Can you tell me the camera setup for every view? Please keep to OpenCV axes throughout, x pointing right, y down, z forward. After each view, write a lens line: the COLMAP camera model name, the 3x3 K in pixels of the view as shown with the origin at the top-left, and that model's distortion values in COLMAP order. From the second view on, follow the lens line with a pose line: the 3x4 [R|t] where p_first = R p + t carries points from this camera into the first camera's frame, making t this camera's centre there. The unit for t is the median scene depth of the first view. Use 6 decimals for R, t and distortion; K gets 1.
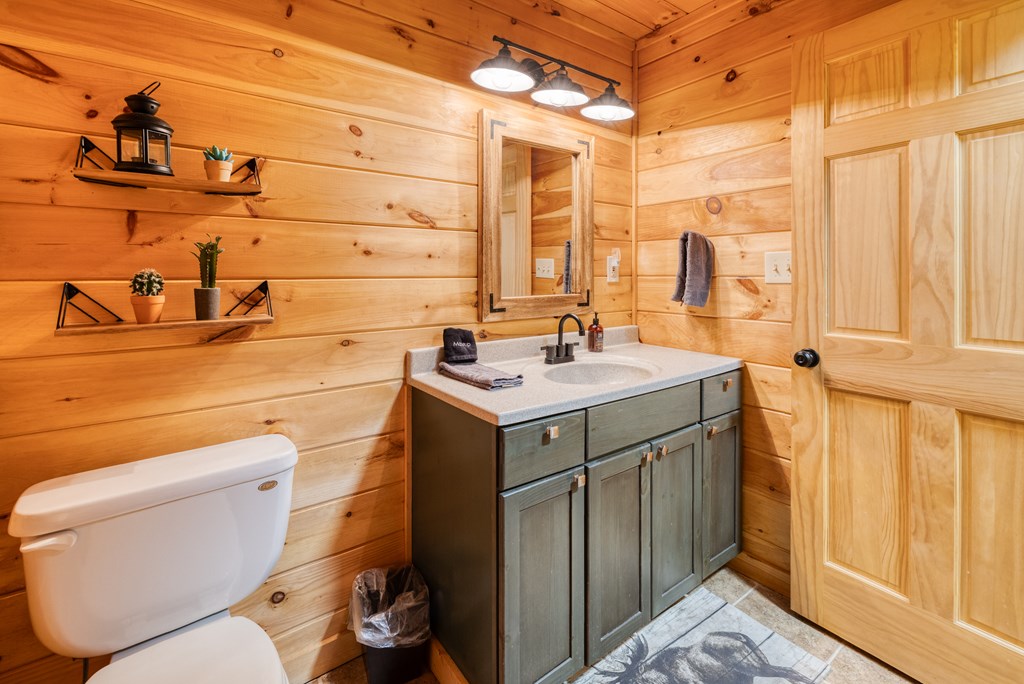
lens RADIAL K [[455.5, 0, 509.5], [0, 455.5, 274.1], [0, 0, 1]] dist [0.000563, -0.000024]
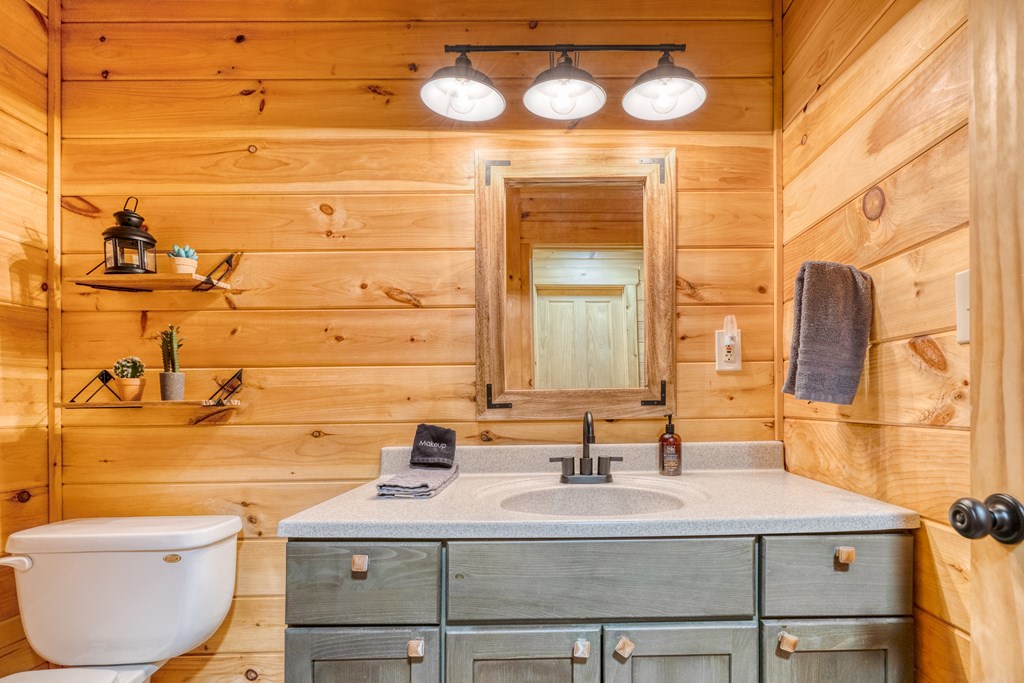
lens RADIAL K [[474.3, 0, 513.3], [0, 474.3, 395.4], [0, 0, 1]] dist [-0.000802, -0.000126]
pose [[0.810407, -0.009920, -0.585783, 0.484578], [0.008943, 0.999950, -0.004561, 0.068641], [0.585798, -0.001543, 0.810455, 0.381687]]
